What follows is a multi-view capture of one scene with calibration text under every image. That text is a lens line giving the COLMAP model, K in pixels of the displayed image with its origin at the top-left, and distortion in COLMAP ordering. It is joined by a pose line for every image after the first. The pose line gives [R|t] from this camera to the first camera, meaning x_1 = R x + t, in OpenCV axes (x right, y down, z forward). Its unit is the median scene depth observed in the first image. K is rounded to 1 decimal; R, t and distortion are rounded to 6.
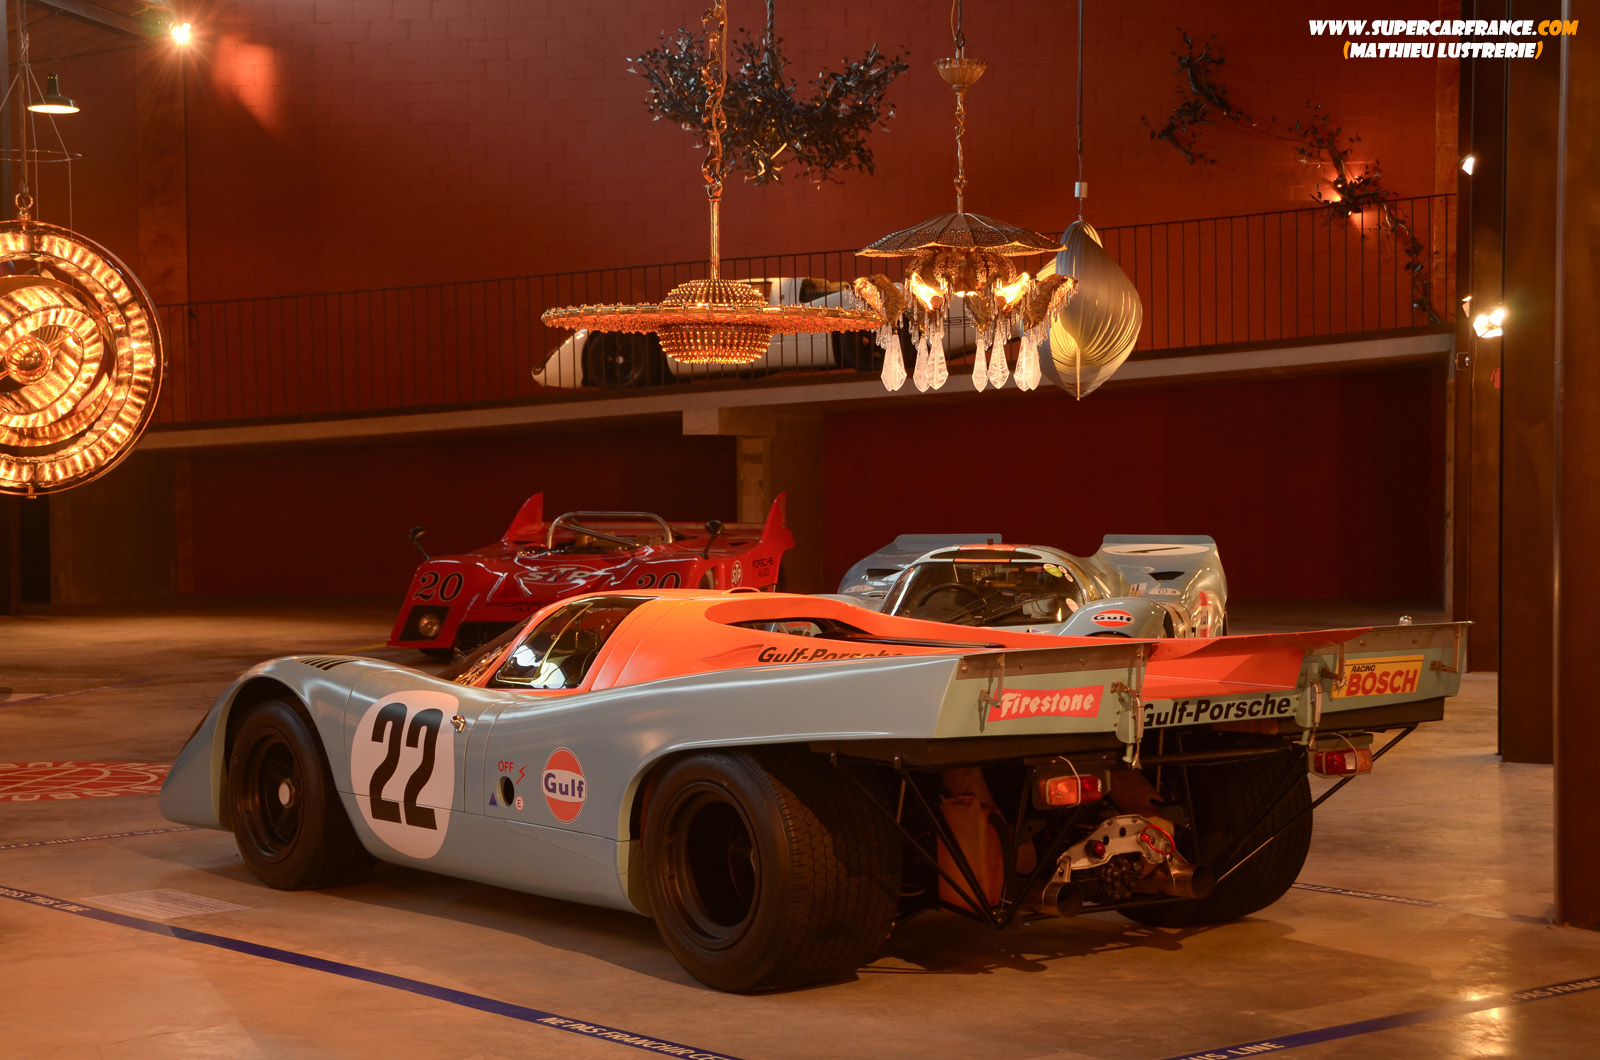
lens RADIAL K [[2891.3, 0, 797.1], [0, 2891.3, 545.6], [0, 0, 1]] dist [0.151743, 0.000000]
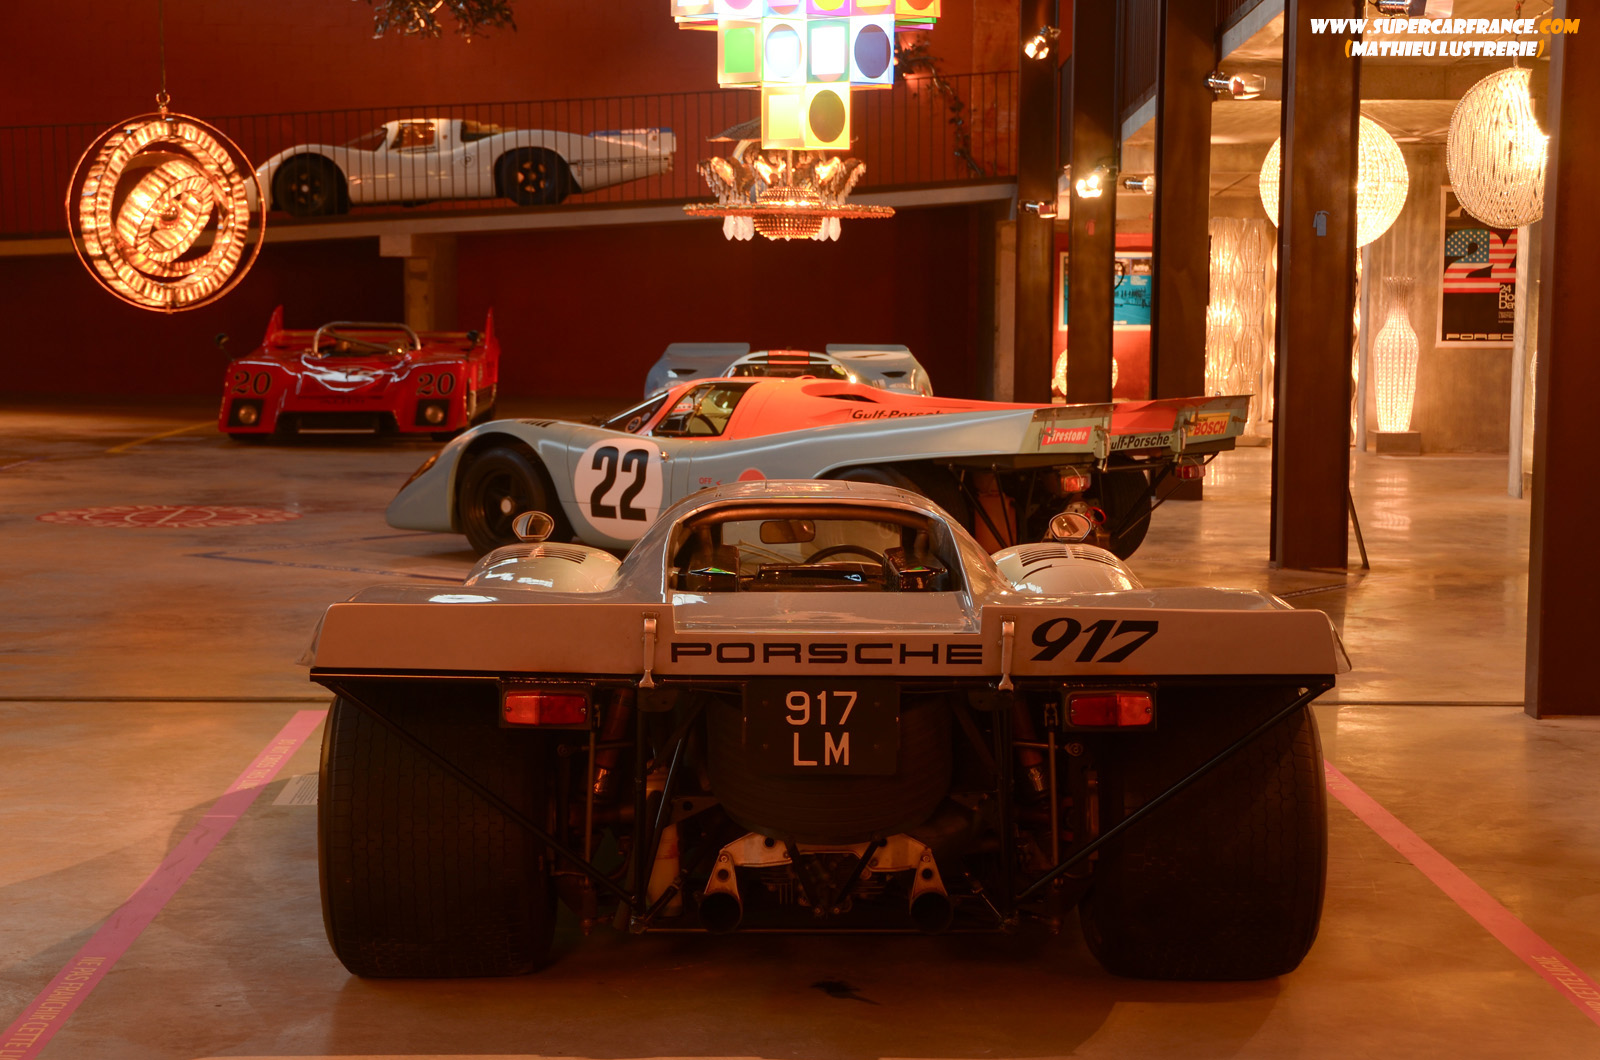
lens RADIAL K [[2891.3, 0, 804.1], [0, 2891.3, 524.1], [0, 0, 1]] dist [0.151743, 0.000000]
pose [[0.978252, -0.008445, 0.207248, -0.254013], [-0.003729, 0.998293, 0.058279, 0.001966], [-0.207386, -0.057784, 0.976551, -0.425103]]
